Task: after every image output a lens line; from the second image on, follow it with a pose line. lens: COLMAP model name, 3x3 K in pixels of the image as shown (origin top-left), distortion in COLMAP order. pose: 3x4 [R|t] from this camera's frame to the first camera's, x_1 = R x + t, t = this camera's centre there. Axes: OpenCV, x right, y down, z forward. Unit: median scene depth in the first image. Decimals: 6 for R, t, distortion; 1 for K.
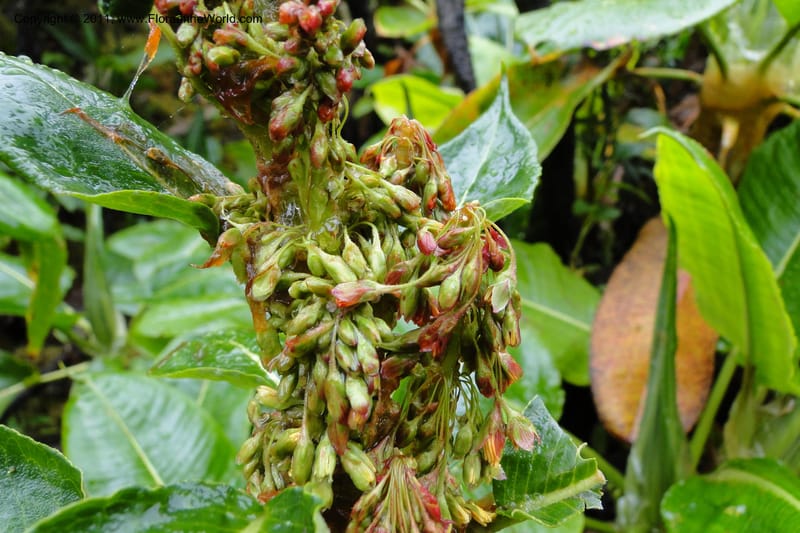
lens RADIAL K [[660.3, 0, 400.0], [0, 660.3, 266.5], [0, 0, 1]] dist [-0.001080, 0.000079]
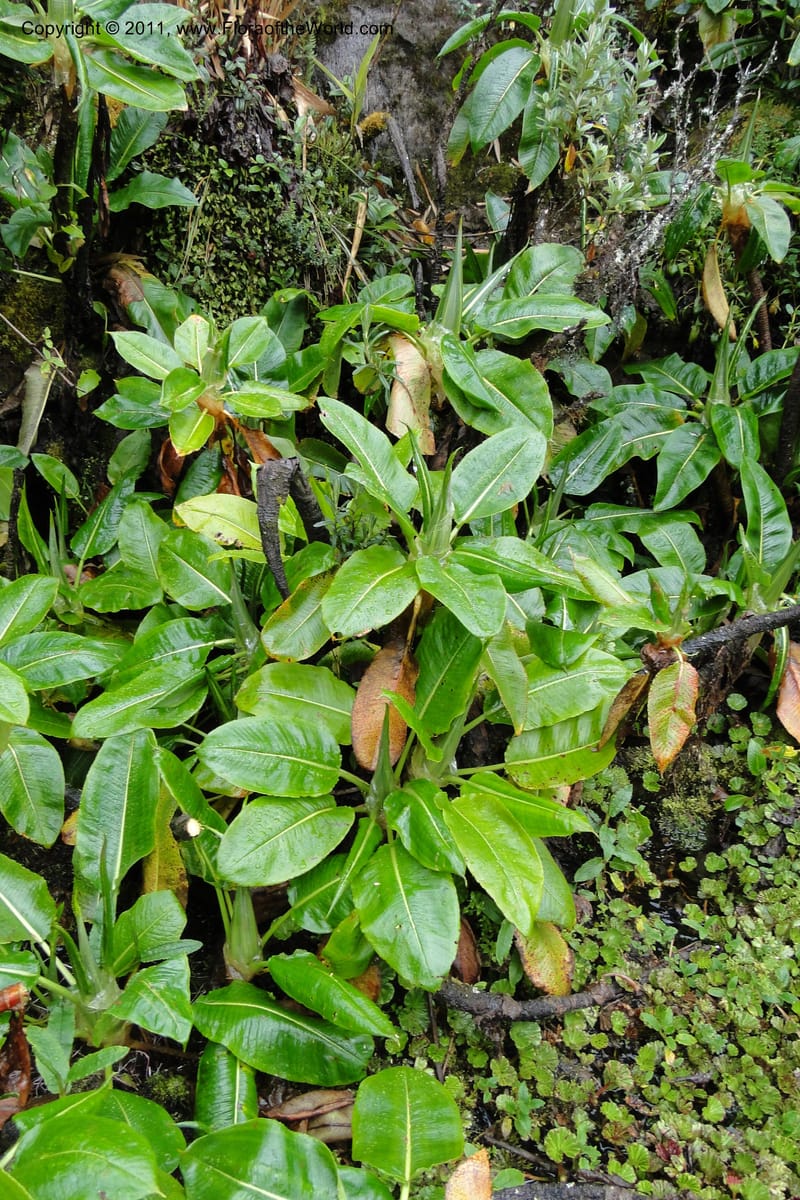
lens RADIAL K [[995.4, 0, 400.0], [0, 995.4, 600.0], [0, 0, 1]] dist [0.006496, -0.011489]
pose [[0.926981, -0.087355, 0.364795, -0.775029], [0.001064, 0.973114, 0.230323, -1.136639], [-0.375107, -0.213117, 0.902151, -2.045644]]
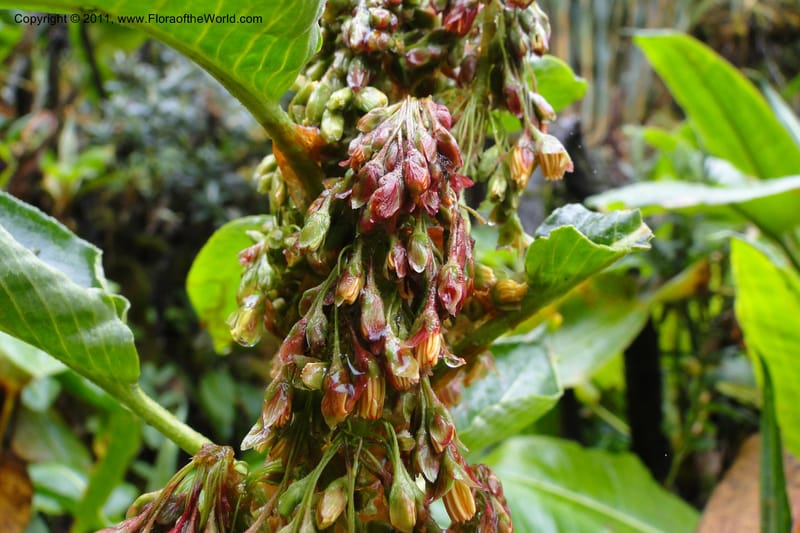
lens RADIAL K [[660.3, 0, 400.0], [0, 660.3, 266.5], [0, 0, 1]] dist [-0.001080, 0.000079]
pose [[0.988797, 0.046067, -0.141978, 0.030697], [-0.105079, 0.890382, -0.442919, 0.228651], [0.106011, 0.452877, 0.885248, 0.061008]]
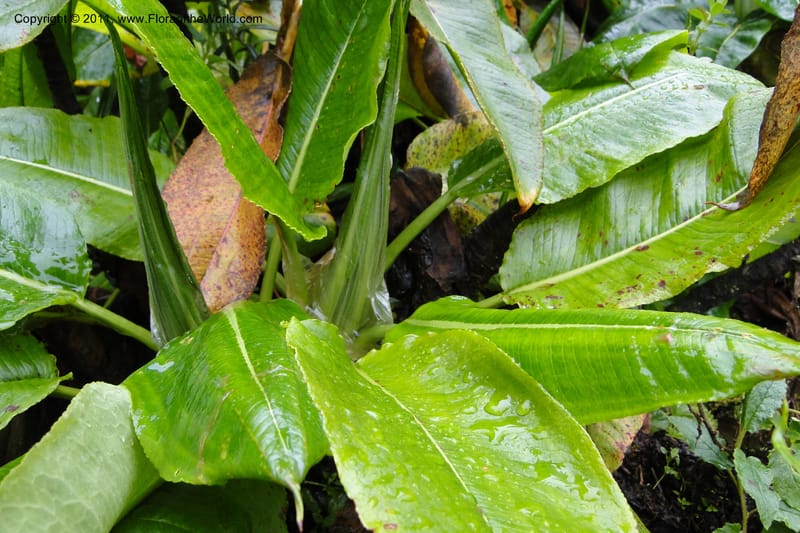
lens RADIAL K [[663.6, 0, 398.2], [0, 663.6, 268.1], [0, 0, 1]] dist [0.006496, -0.011489]
pose [[0.955019, -0.076796, 0.286427, 0.416218], [0.061485, 0.996175, 0.062086, 0.183379], [-0.290100, -0.041683, 0.956088, 0.036619]]
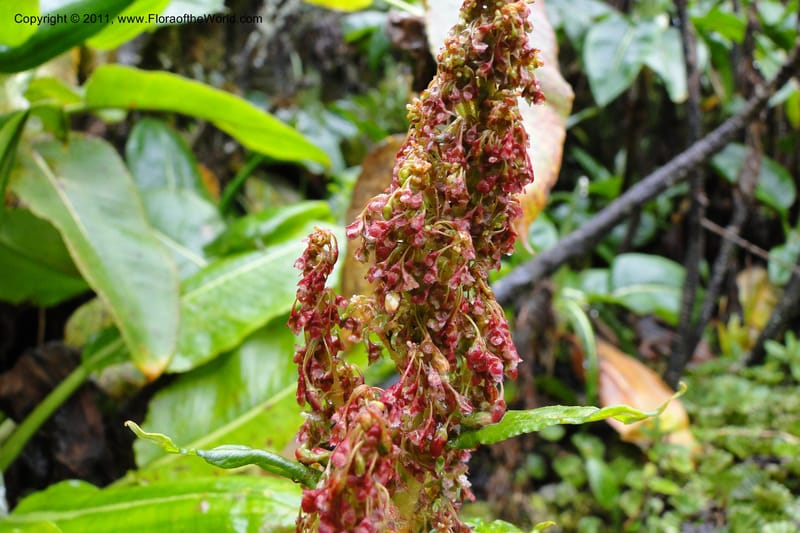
lens RADIAL K [[660.3, 0, 400.0], [0, 660.3, 266.5], [0, 0, 1]] dist [-0.001080, 0.000079]
pose [[0.804706, -0.041989, 0.592187, 0.616093], [0.154075, 0.978088, -0.140018, 0.199622], [-0.573332, 0.203914, 0.793543, -0.074486]]
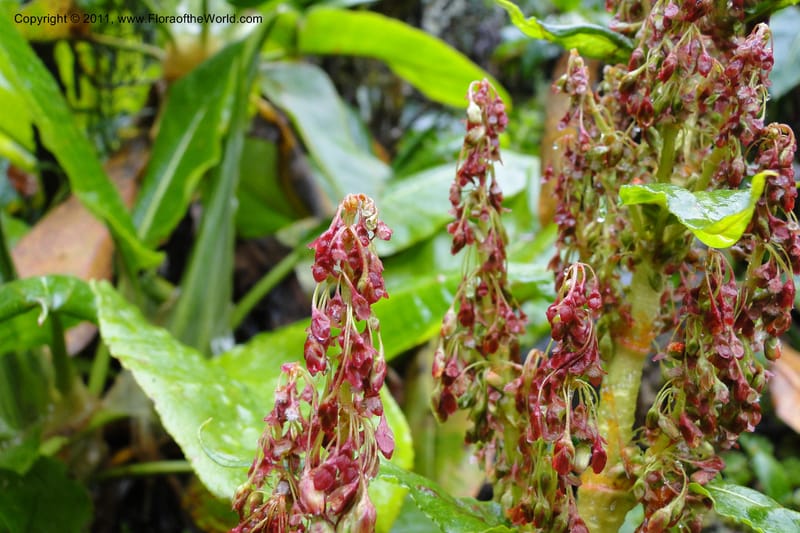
lens RADIAL K [[660.3, 0, 400.0], [0, 660.3, 266.5], [0, 0, 1]] dist [-0.001080, 0.000079]
pose [[0.906349, 0.025541, 0.421757, 0.492258], [0.073175, 0.973600, -0.216213, 0.428177], [-0.416146, 0.226827, 0.880552, -0.044167]]
